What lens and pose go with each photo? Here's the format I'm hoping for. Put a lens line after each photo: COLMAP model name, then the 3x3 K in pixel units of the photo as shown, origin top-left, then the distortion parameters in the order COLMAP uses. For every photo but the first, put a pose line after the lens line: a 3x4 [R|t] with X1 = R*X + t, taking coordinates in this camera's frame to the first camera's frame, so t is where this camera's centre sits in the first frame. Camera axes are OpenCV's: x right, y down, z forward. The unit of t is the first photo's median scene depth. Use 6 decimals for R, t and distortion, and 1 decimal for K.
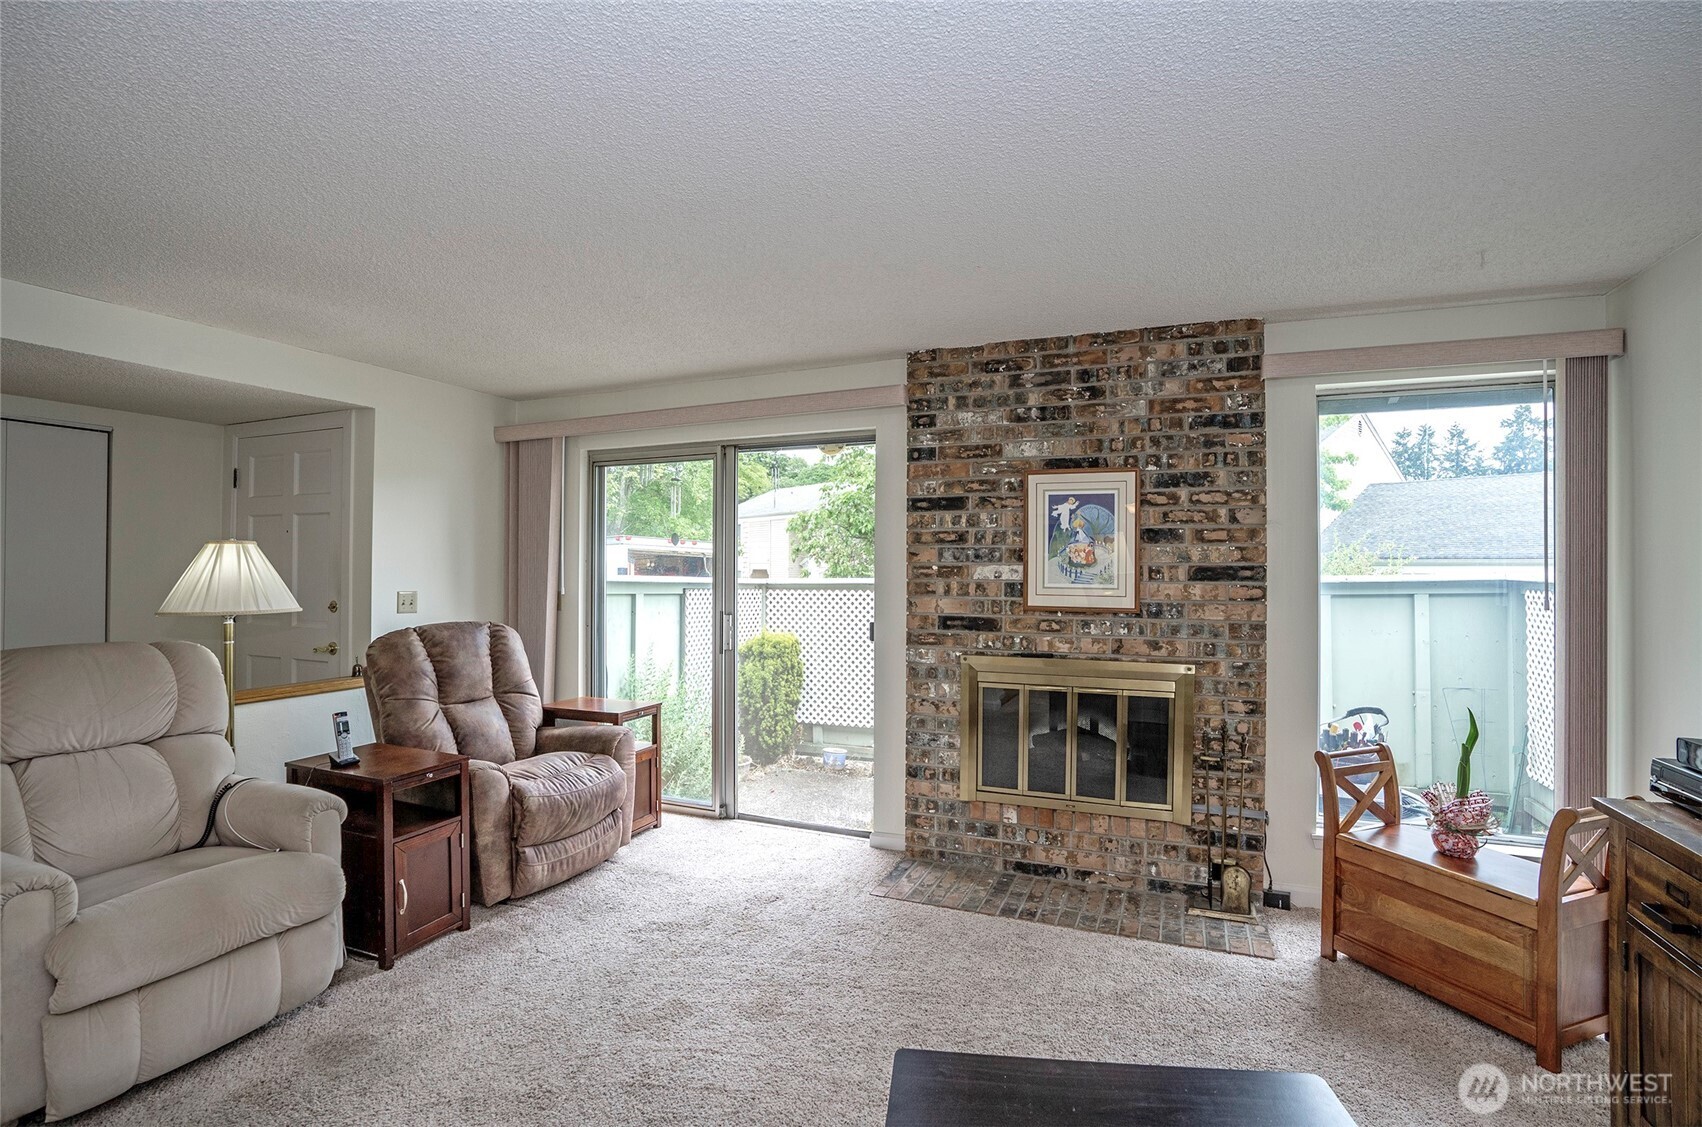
lens RADIAL K [[812.7, 0, 823.0], [0, 812.7, 572.5], [0, 0, 1]] dist [-0.038864, 0.000521]
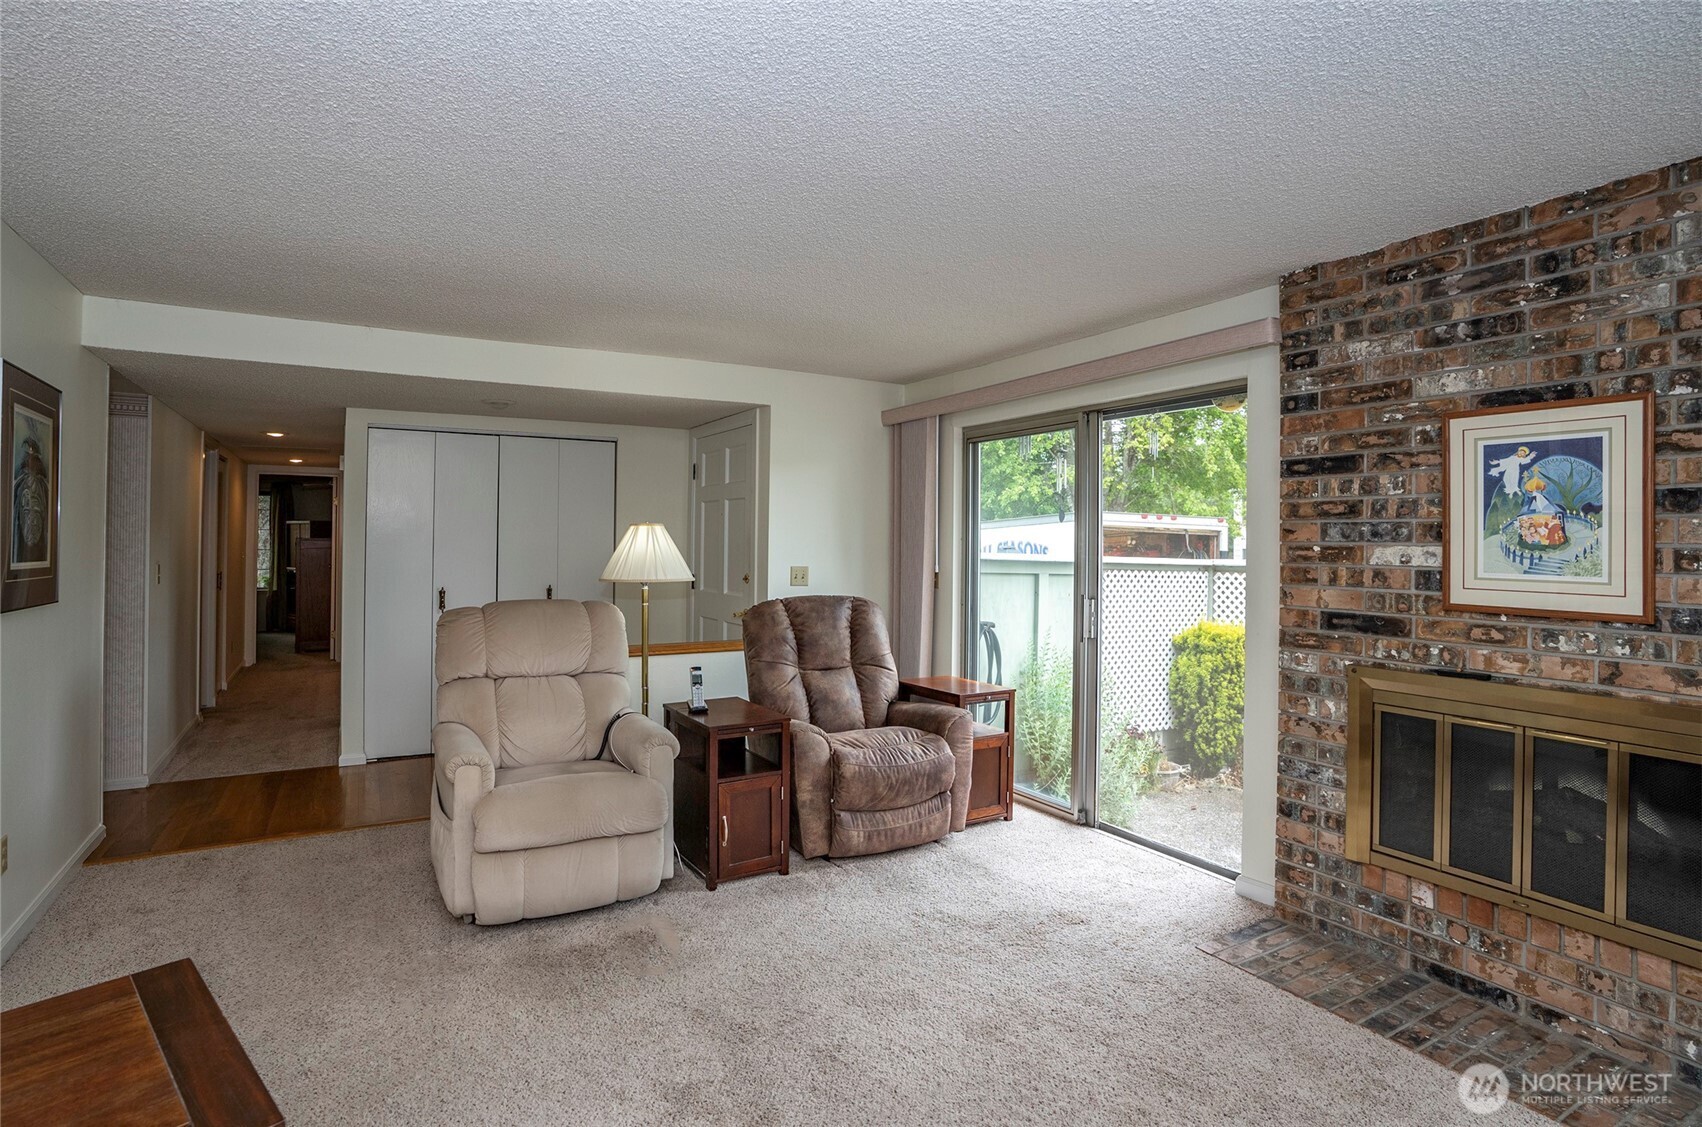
lens RADIAL K [[845.2, 0, 797.6], [0, 845.2, 542.9], [0, 0, 1]] dist [-0.045460, 0.028255]
pose [[0.796161, 0.002626, -0.605079, 0.232437], [-0.007250, 0.999960, -0.005200, -0.004021], [0.605041, 0.008526, 0.796148, 0.075422]]
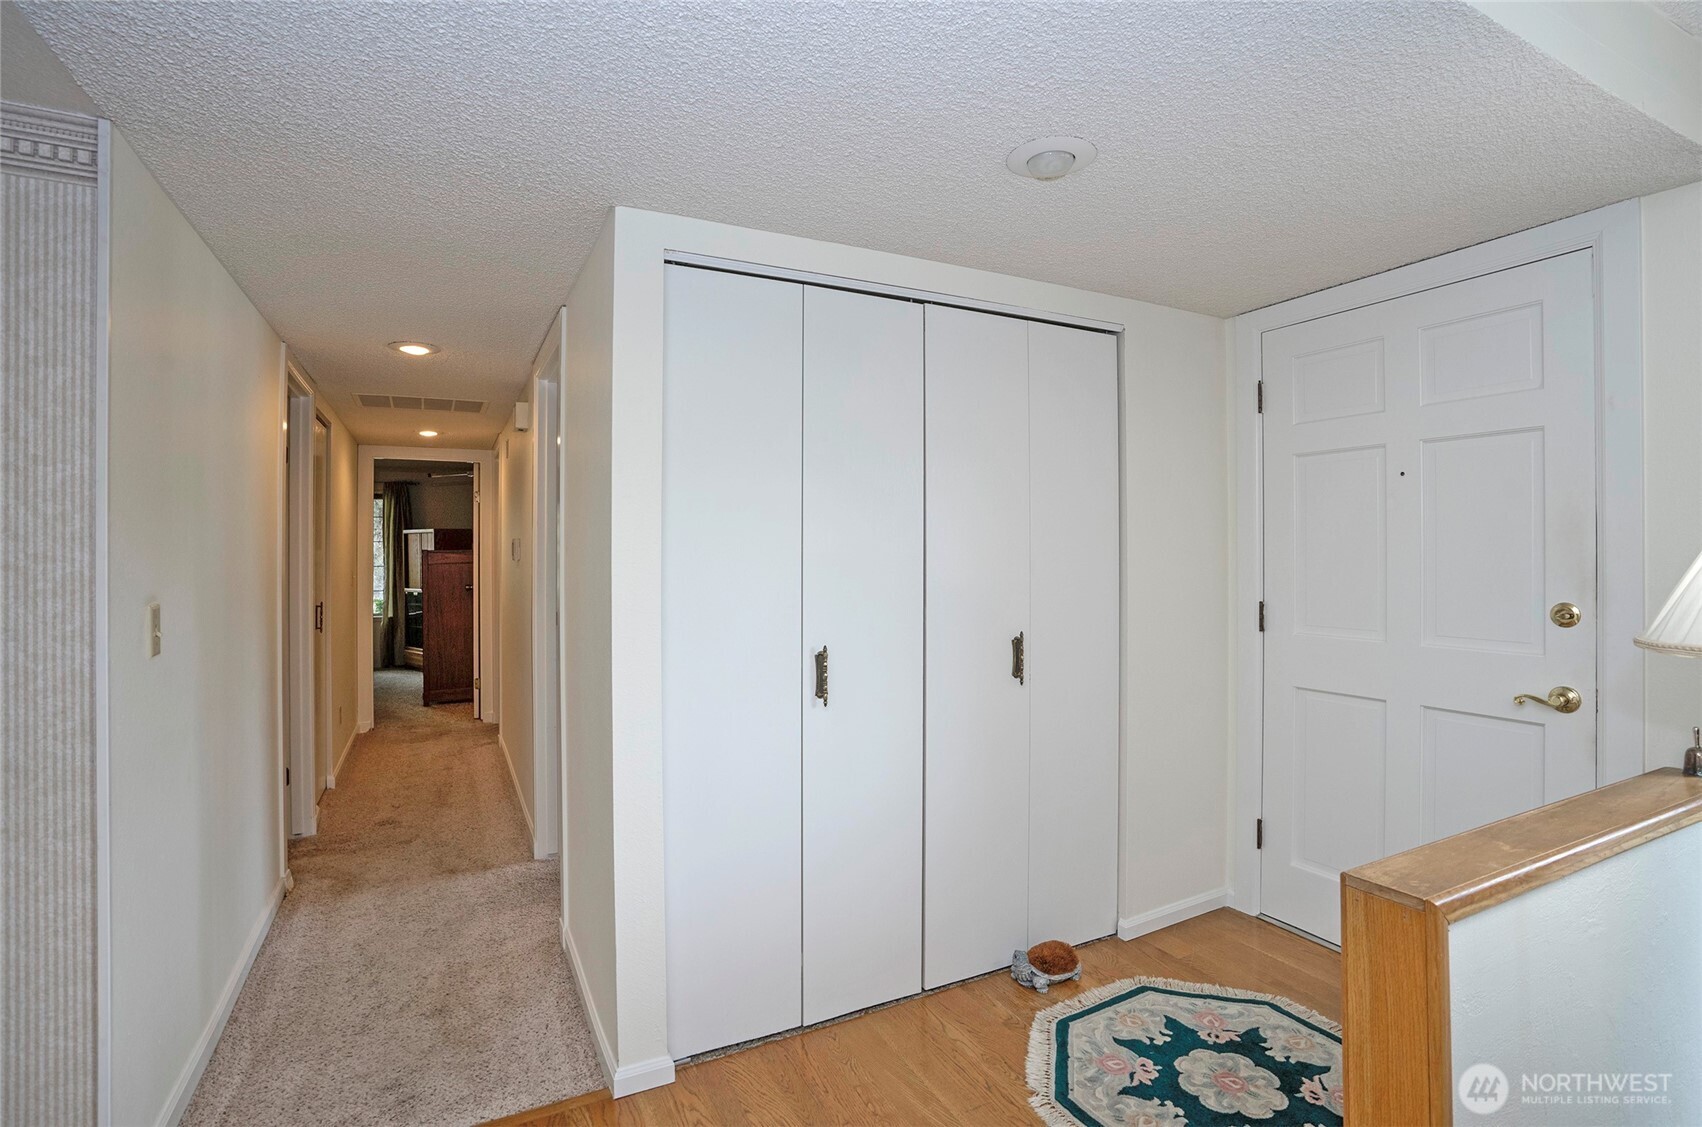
lens RADIAL K [[770.3, 0, 851.0], [0, 770.3, 563.5], [0, 0, 1]] dist [-0.034541, 0.000507]
pose [[0.794653, -0.001560, -0.607062, -0.925177], [0.005415, 0.999975, 0.004518, 0.008005], [0.607040, -0.006877, 0.794642, 0.465855]]
